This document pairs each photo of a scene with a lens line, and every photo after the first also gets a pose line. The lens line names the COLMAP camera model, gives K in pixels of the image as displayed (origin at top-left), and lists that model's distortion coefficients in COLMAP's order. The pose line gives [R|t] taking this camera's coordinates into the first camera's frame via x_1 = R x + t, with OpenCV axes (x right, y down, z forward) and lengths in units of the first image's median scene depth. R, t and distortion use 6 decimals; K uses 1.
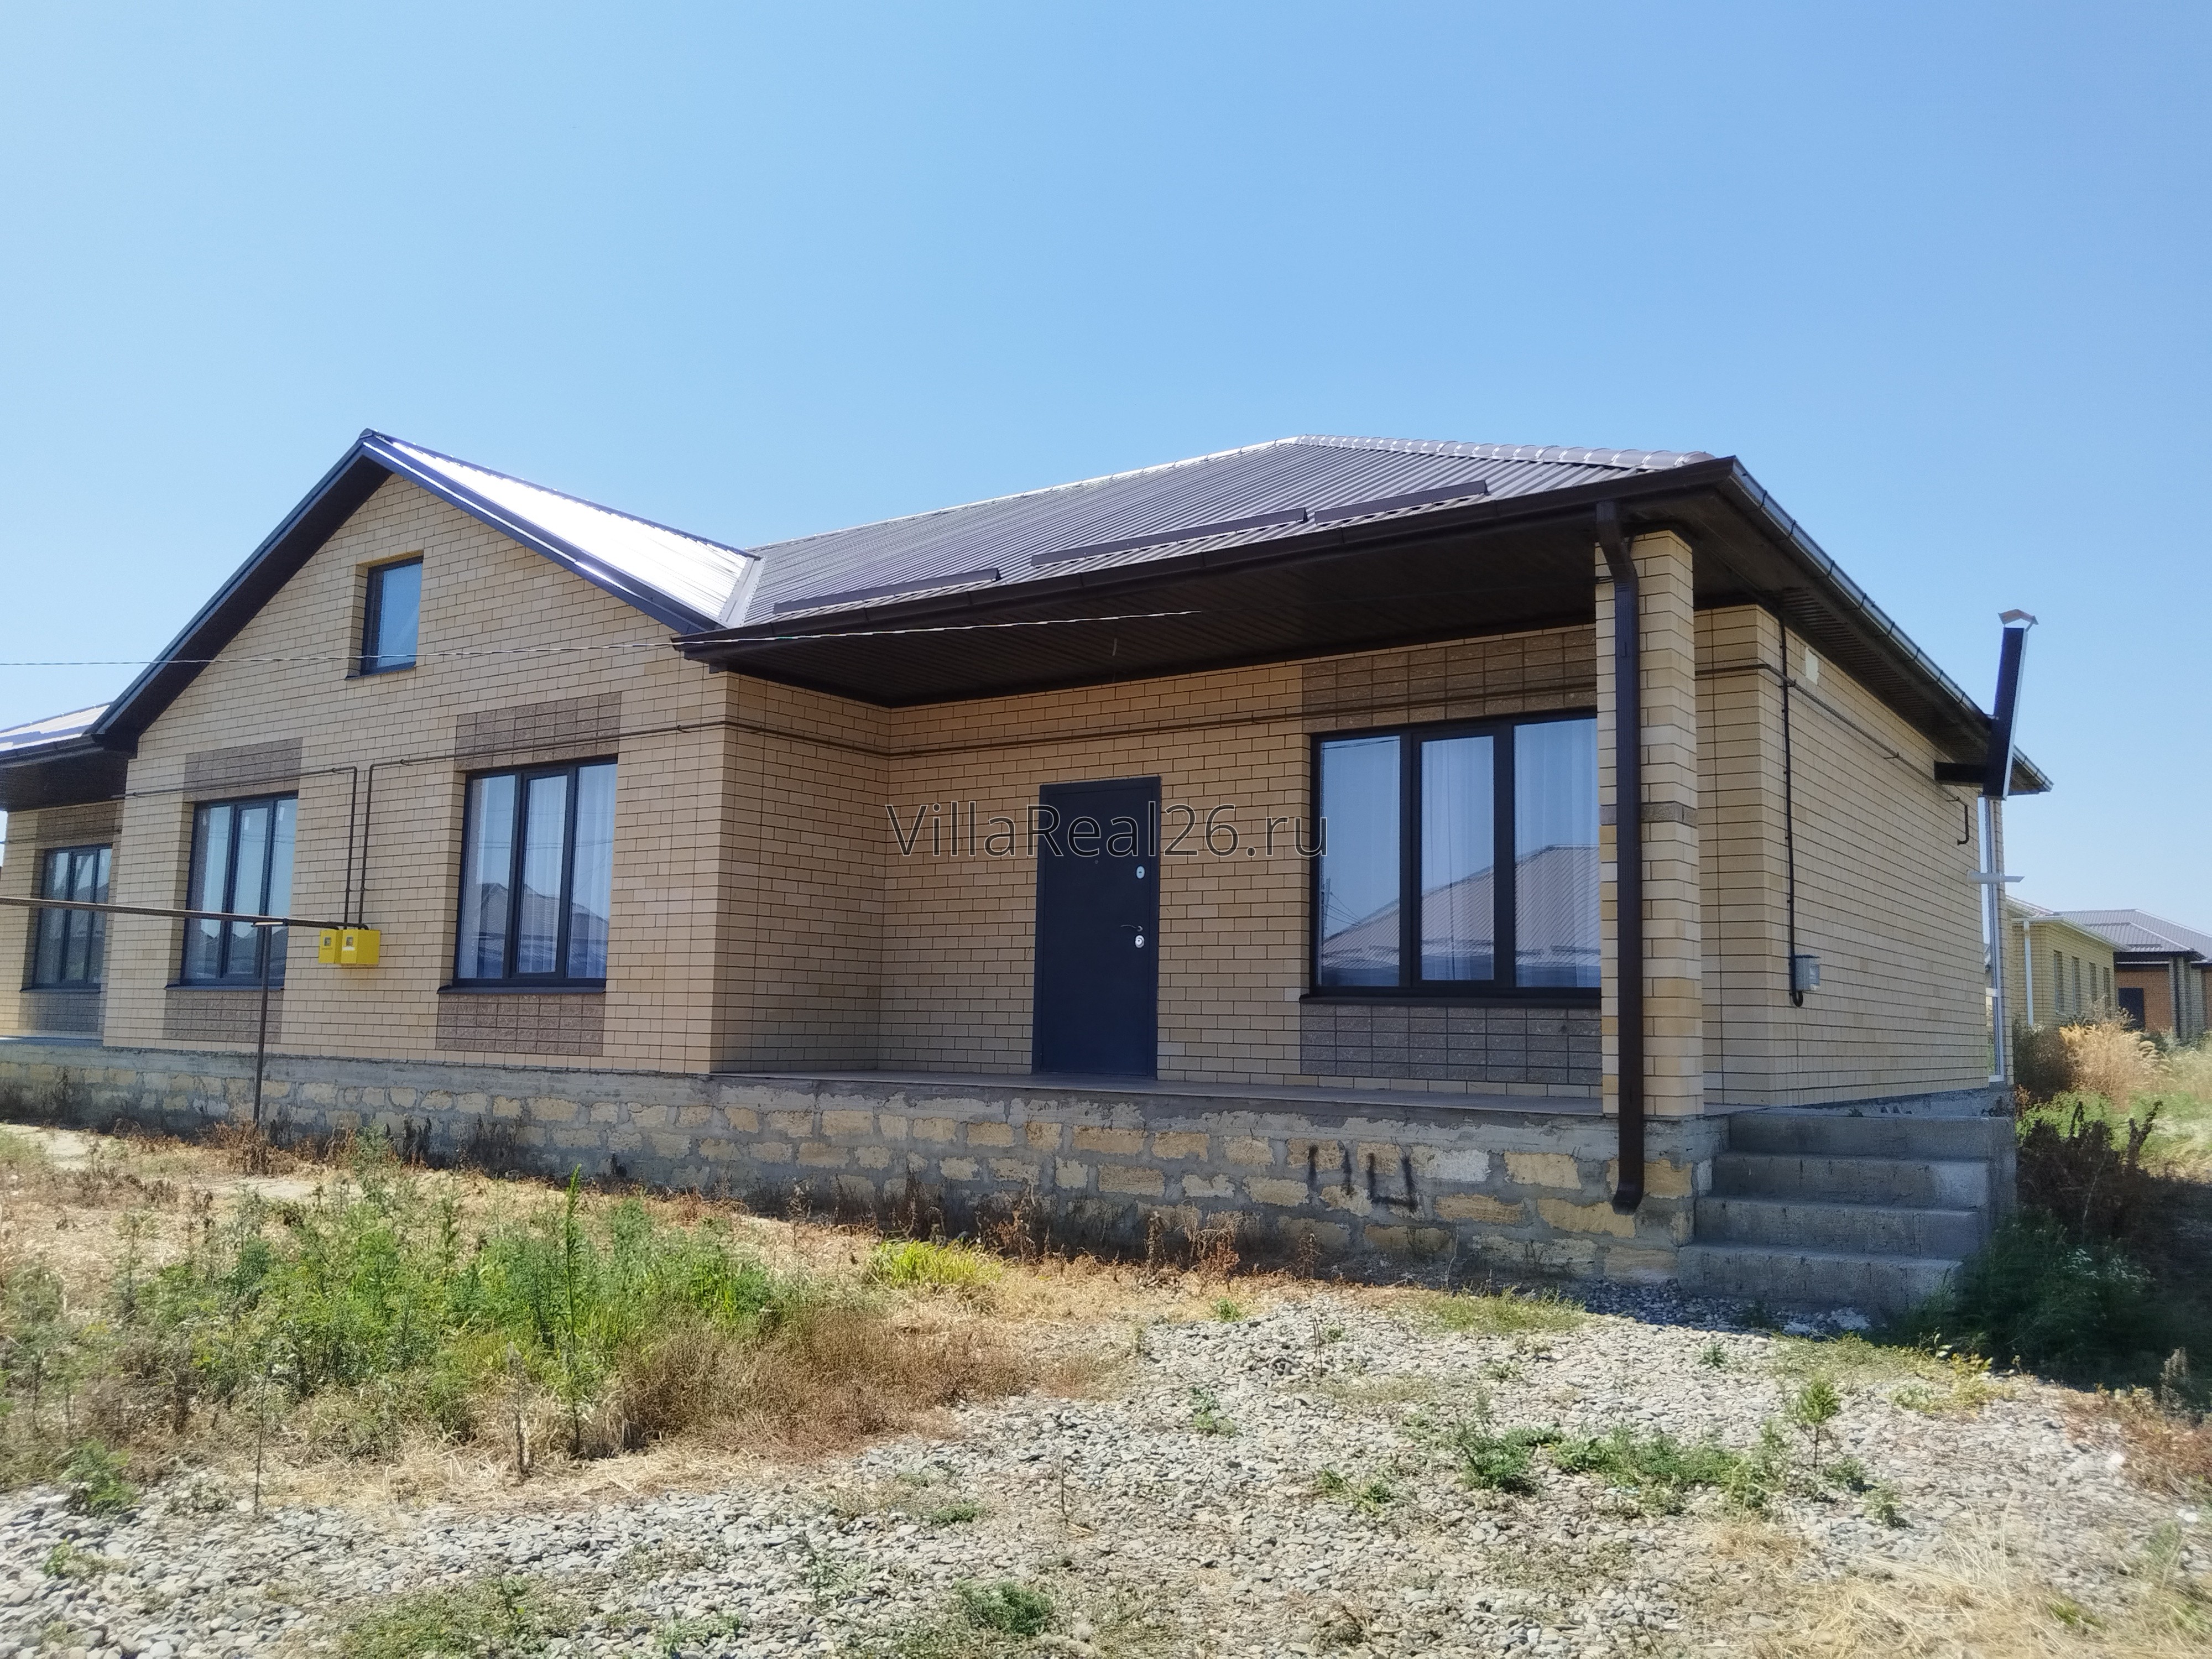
lens RADIAL K [[1686.6, 0, 1106.0], [0, 1686.6, 829.5], [0, 0, 1]] dist [0.034290, -0.081154]
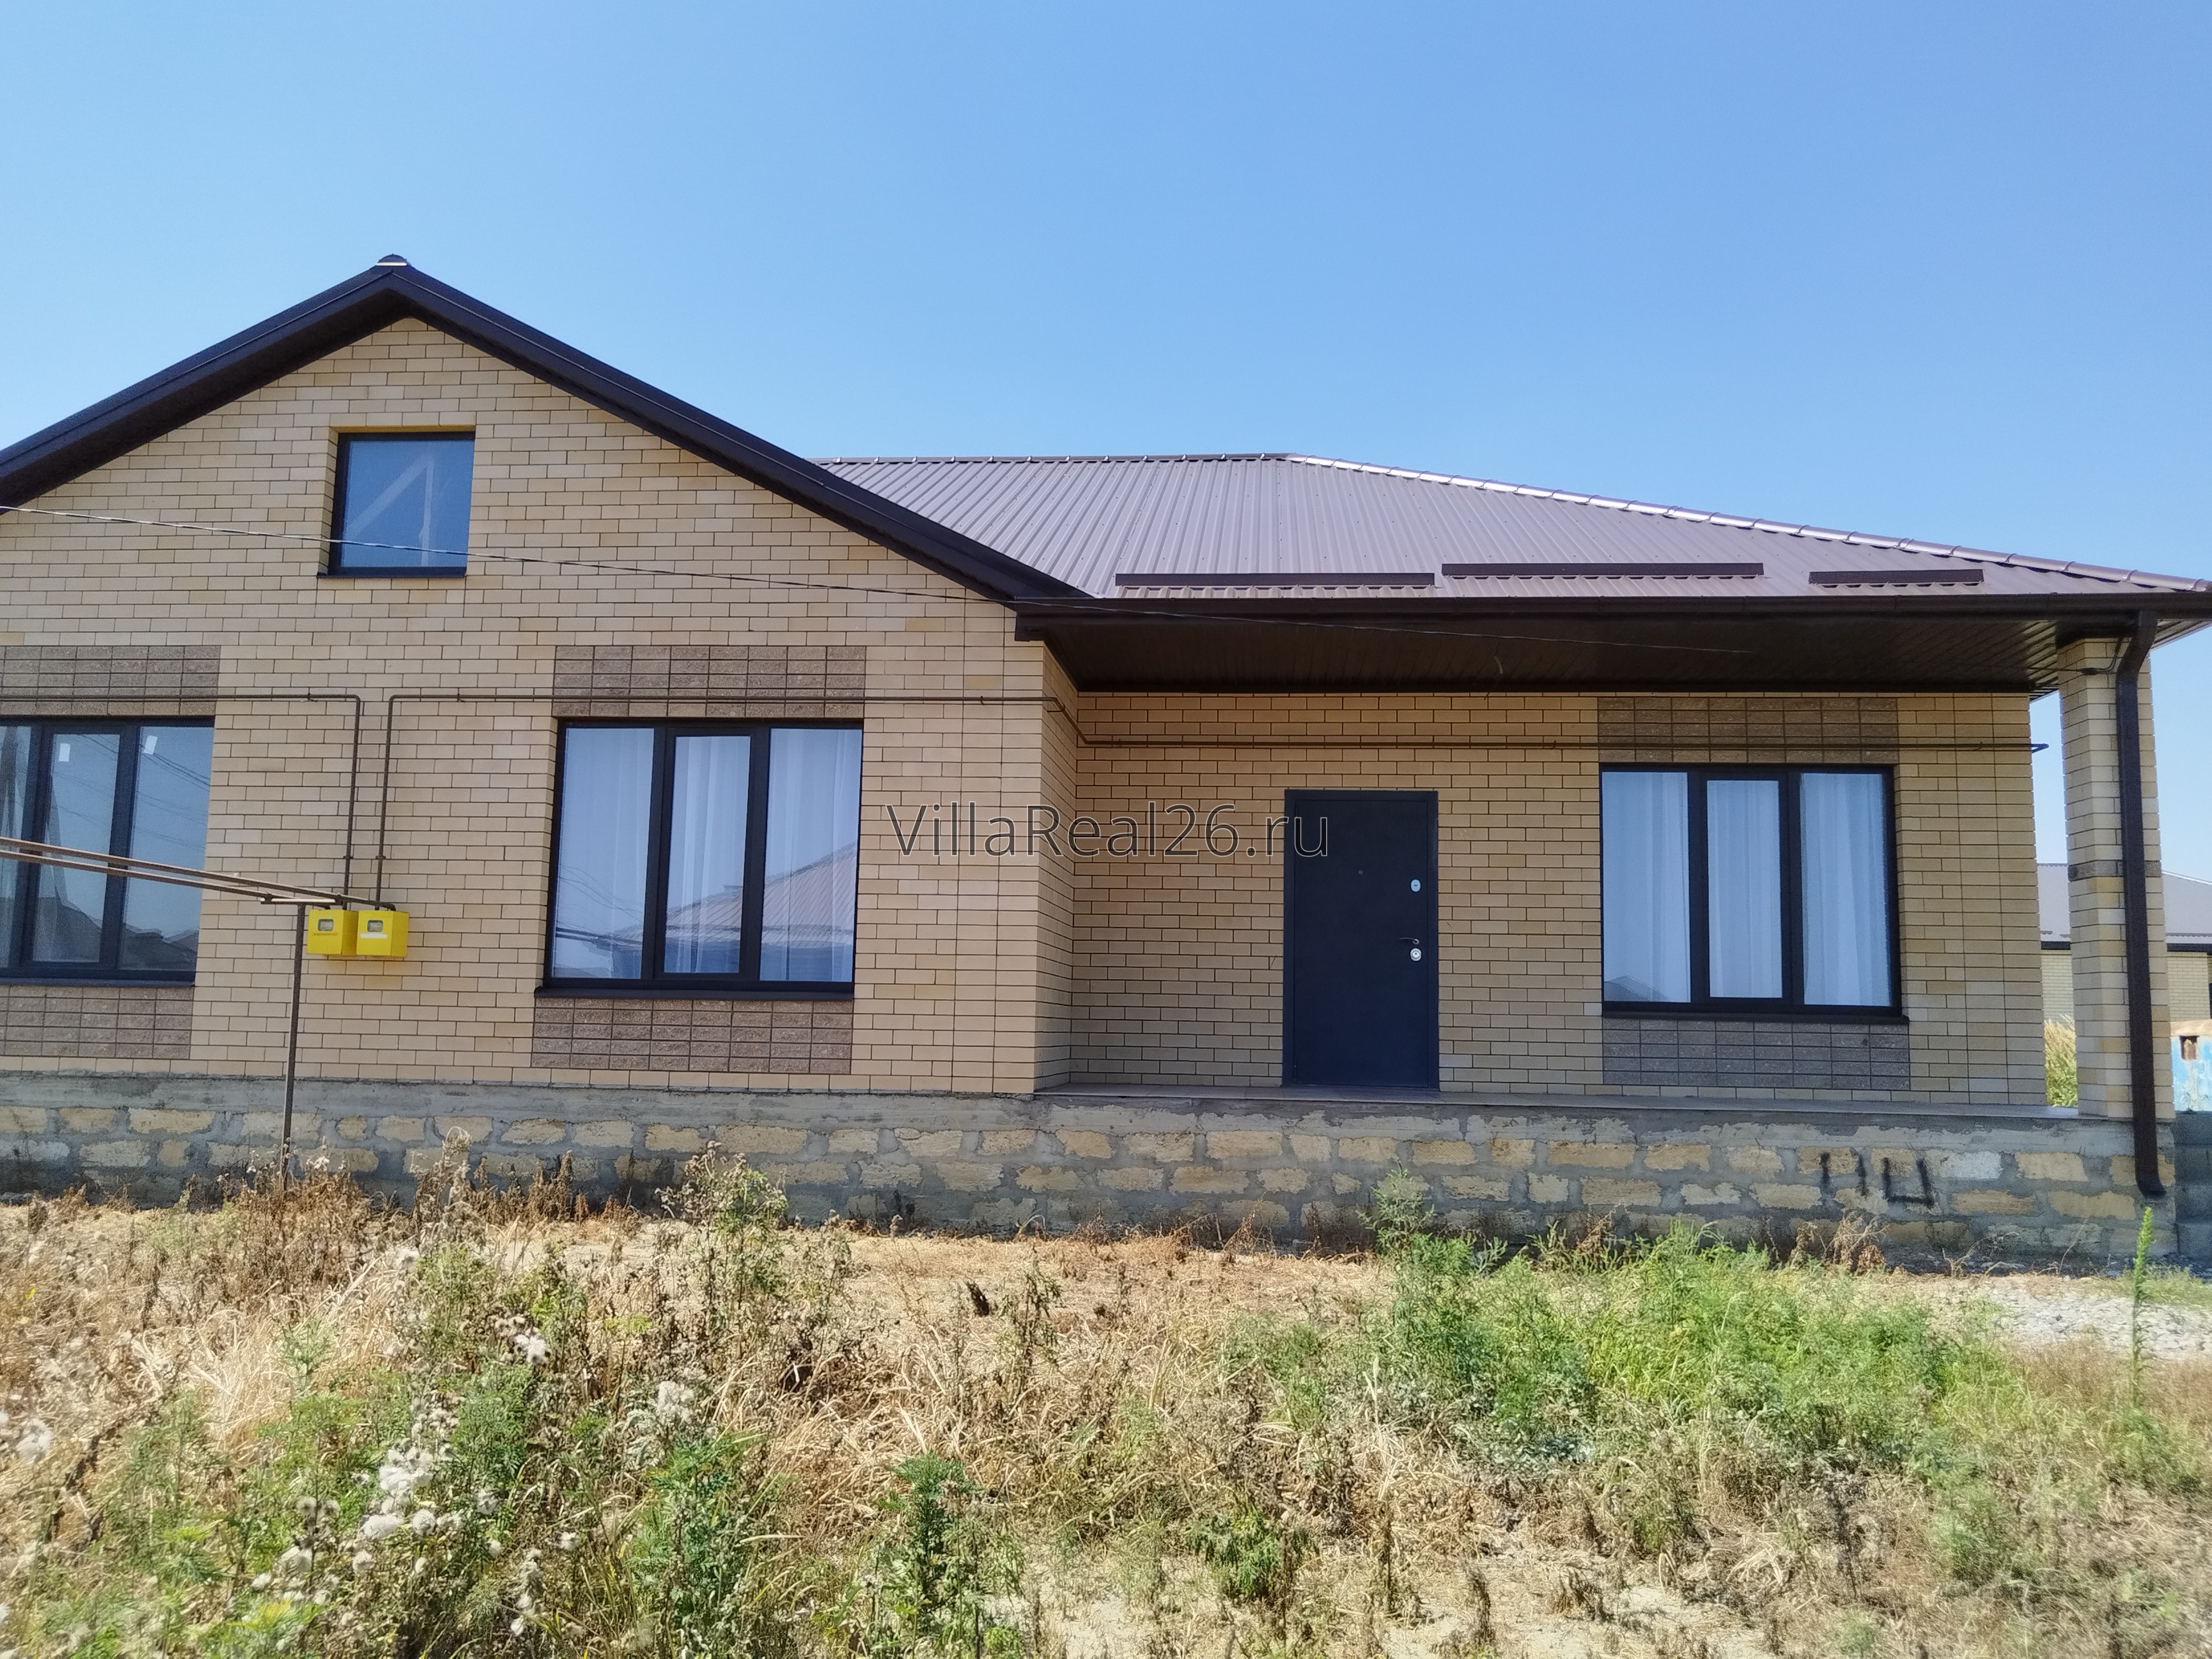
lens RADIAL K [[1728.7, 0, 1106.0], [0, 1728.7, 829.5], [0, 0, 1]] dist [0.005271, -0.004243]
pose [[0.870960, 0.053995, 0.488377, -0.675247], [-0.059725, 0.998207, -0.003848, 0.007573], [-0.487710, -0.025817, 0.872624, 0.200483]]
